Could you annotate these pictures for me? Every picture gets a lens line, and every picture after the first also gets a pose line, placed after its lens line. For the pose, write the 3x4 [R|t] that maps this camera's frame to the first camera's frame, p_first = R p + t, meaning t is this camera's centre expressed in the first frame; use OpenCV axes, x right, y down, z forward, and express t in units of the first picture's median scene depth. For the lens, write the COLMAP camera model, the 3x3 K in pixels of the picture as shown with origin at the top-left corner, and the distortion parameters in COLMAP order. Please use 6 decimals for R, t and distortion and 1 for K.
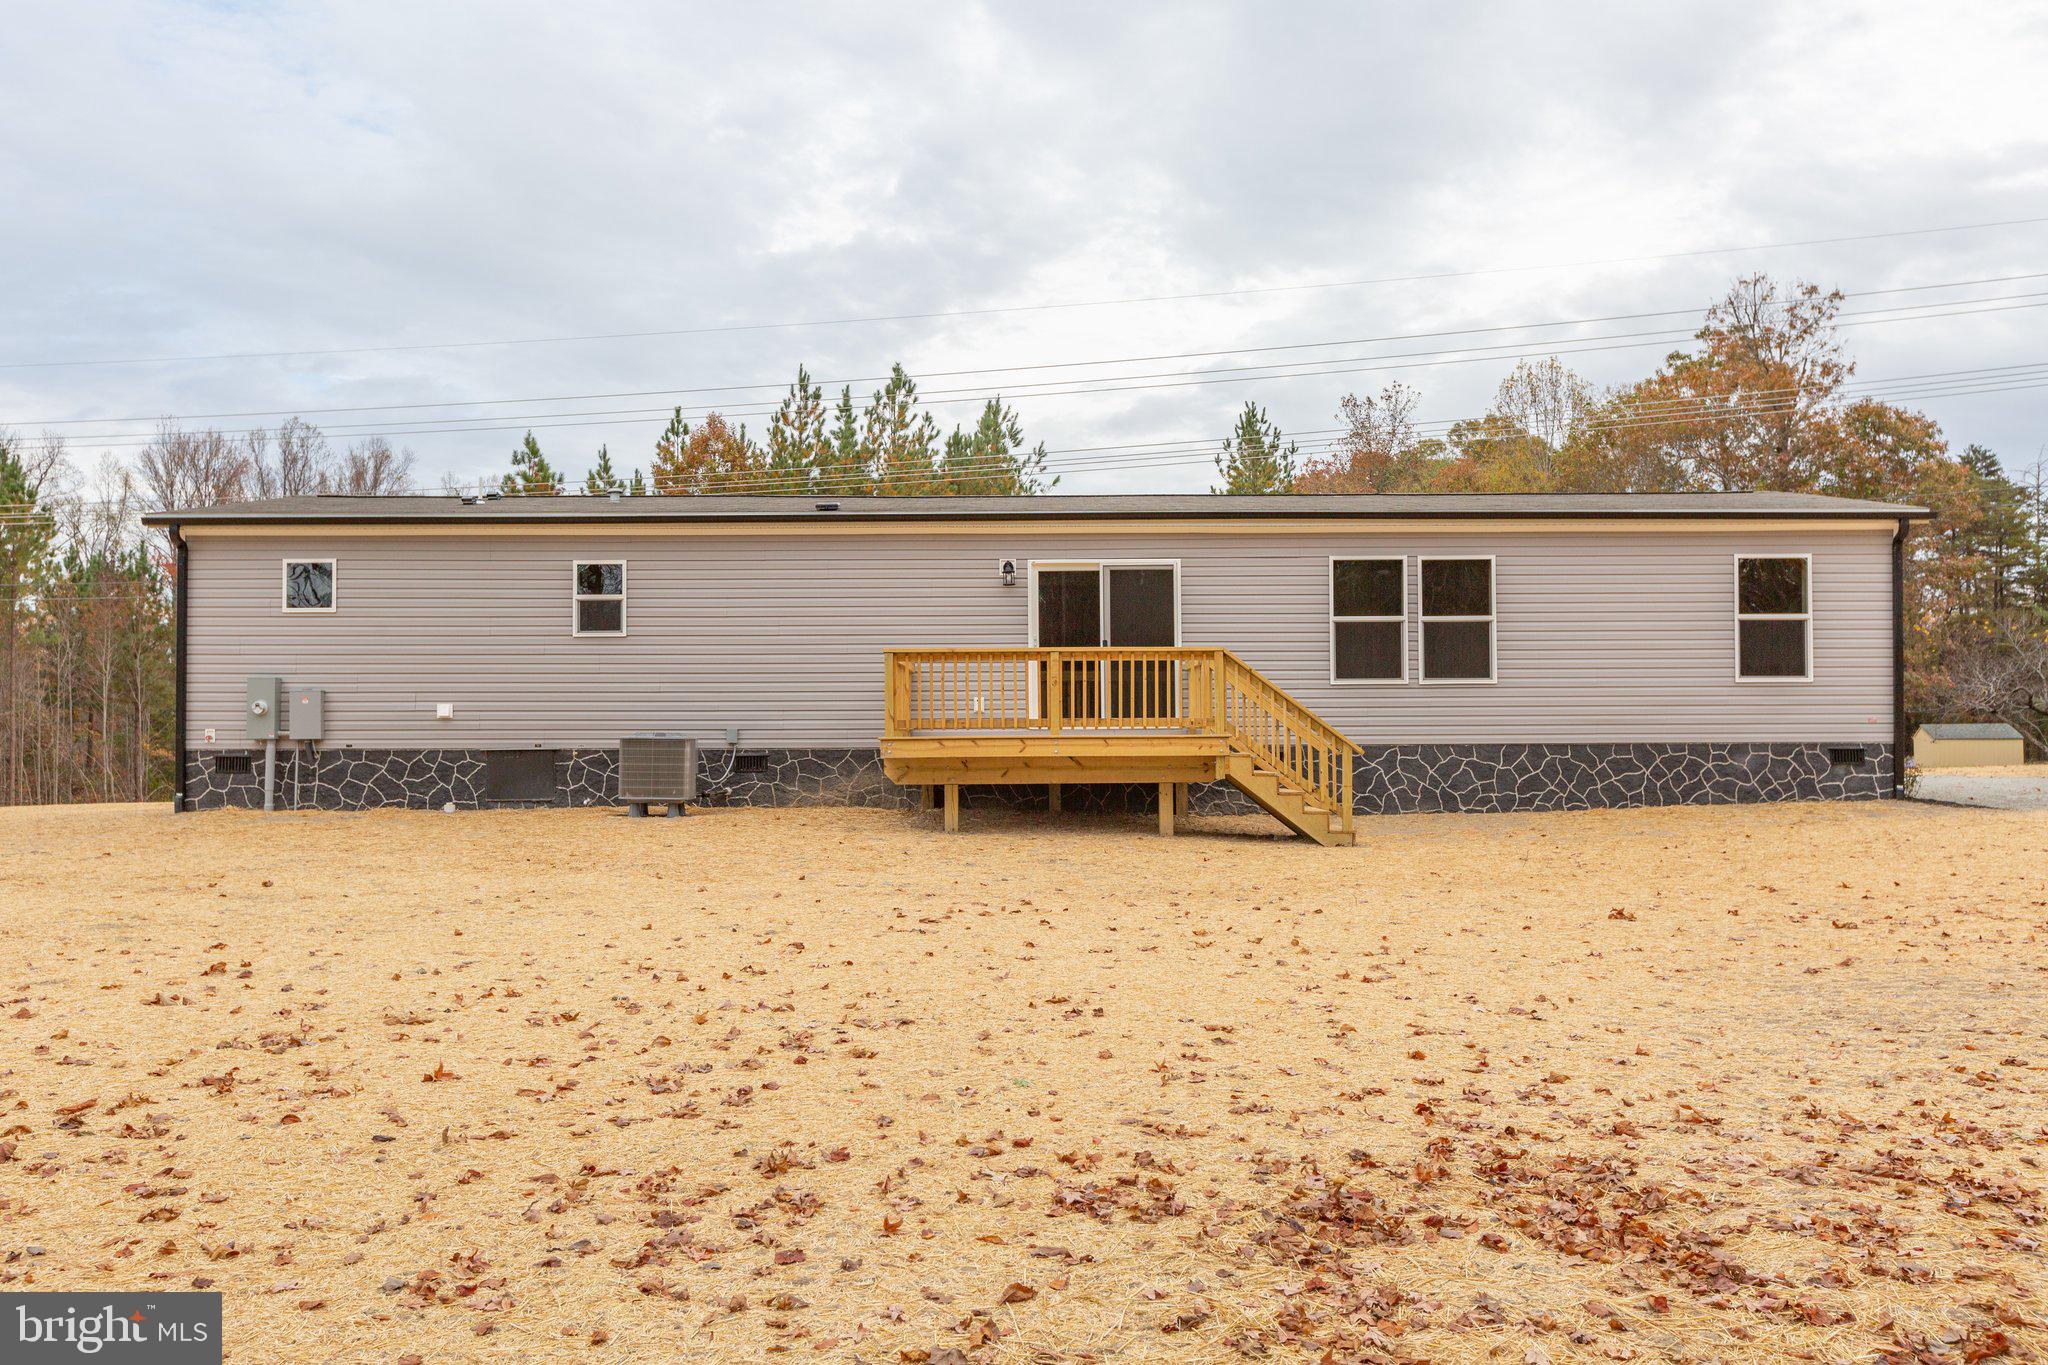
lens RADIAL K [[1660.7, 0, 1027.3], [0, 1660.7, 690.1], [0, 0, 1]] dist [-0.005505, -0.002577]
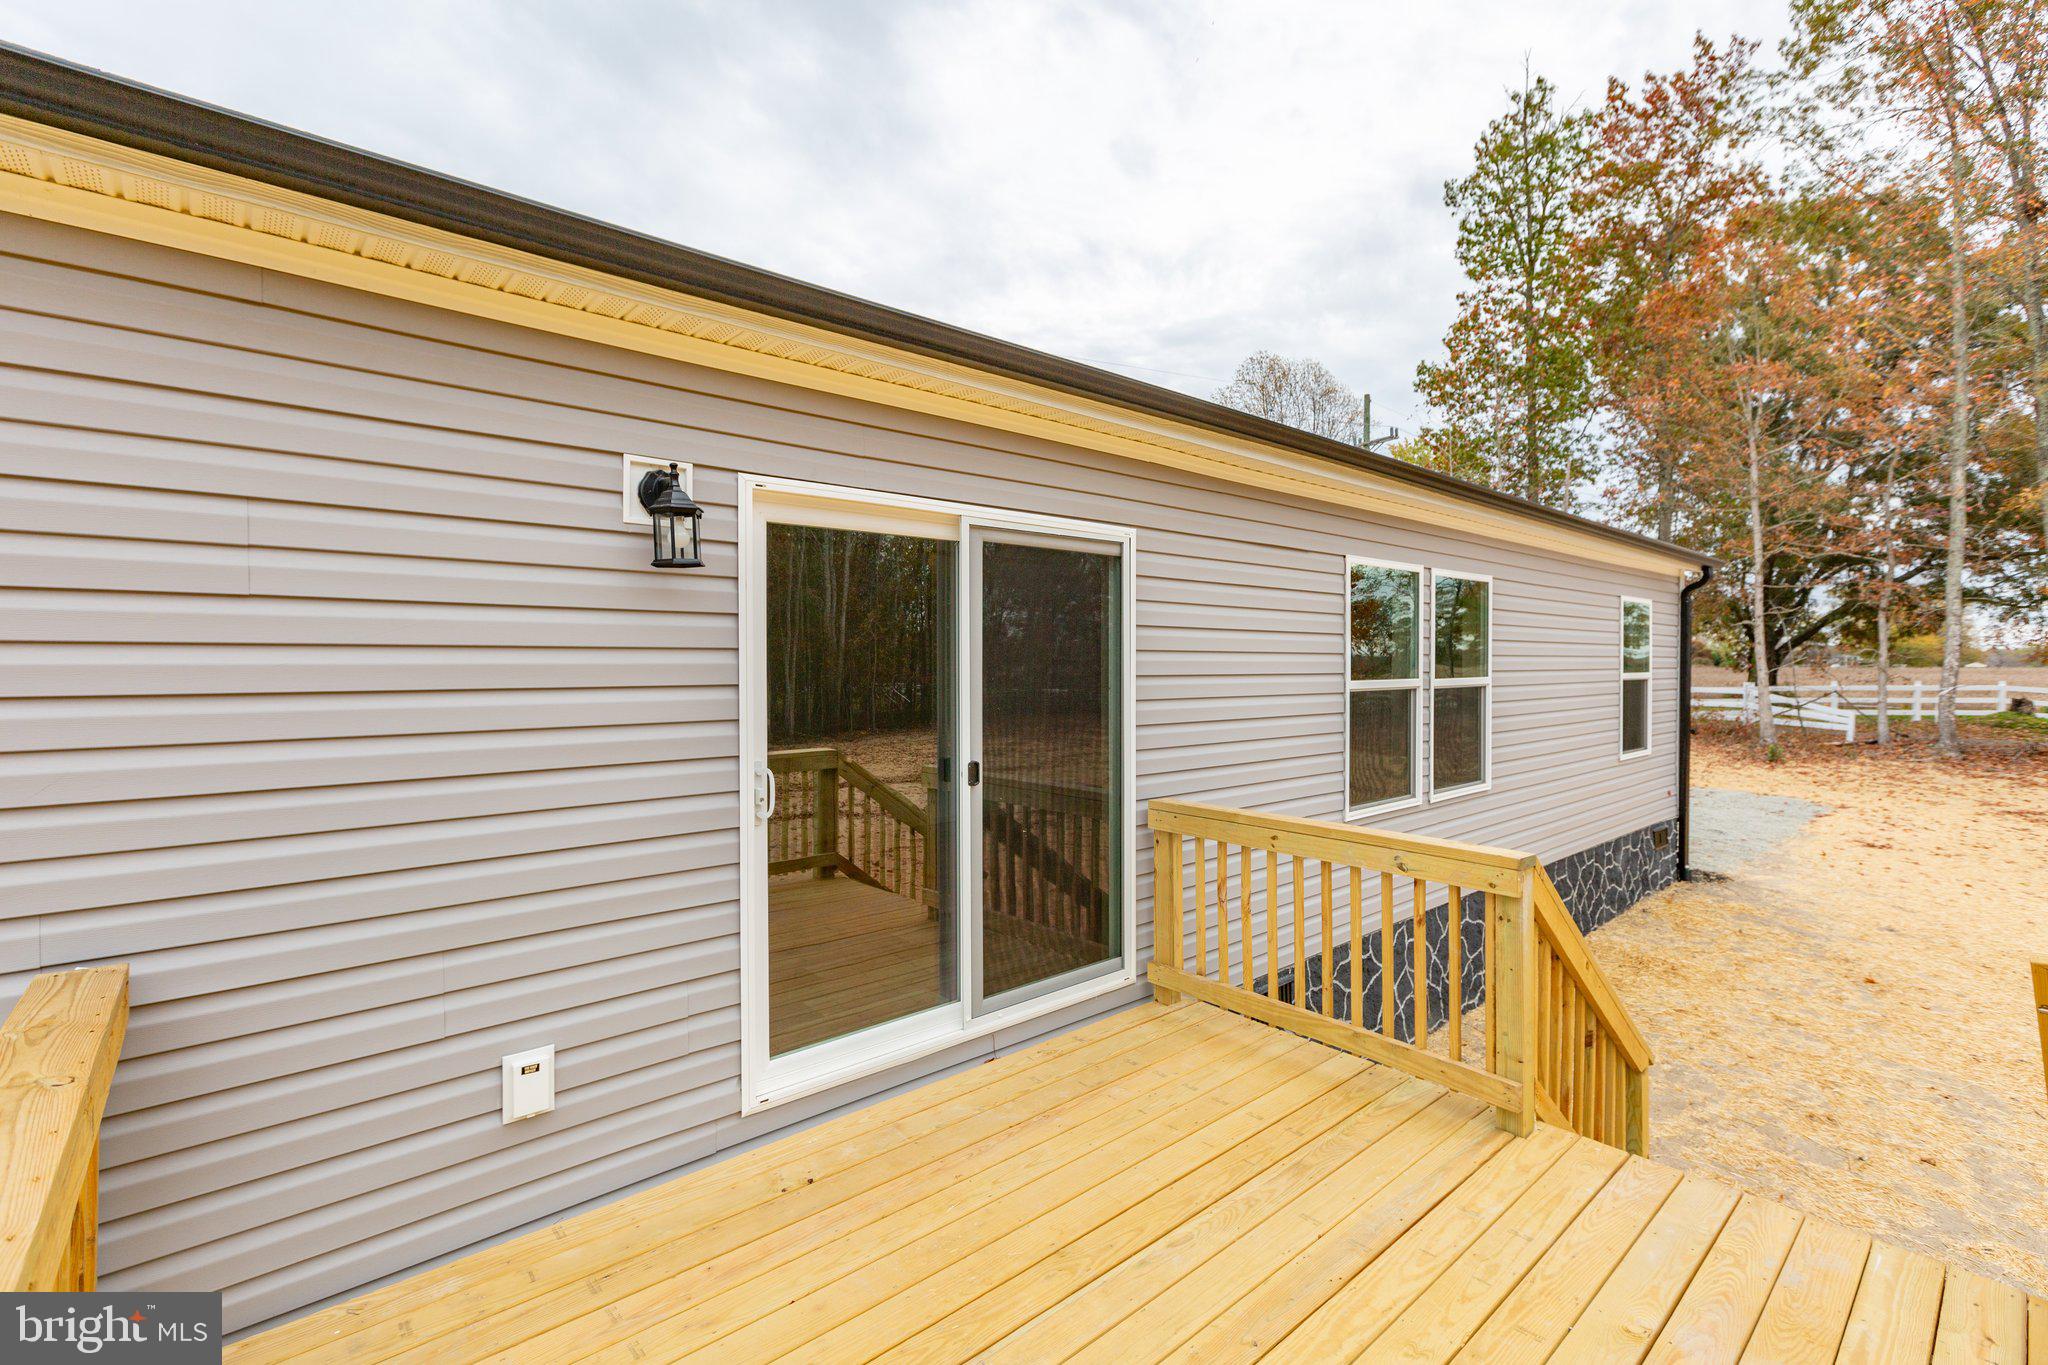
lens RADIAL K [[910.8, 0, 1027.9], [0, 910.8, 670.5], [0, 0, 1]] dist [-0.000709, 0.000756]
pose [[0.748678, -0.002575, 0.662928, -0.061765], [-0.024045, 0.999229, 0.031037, -0.053107], [-0.662497, -0.039176, 0.748039, 0.864424]]
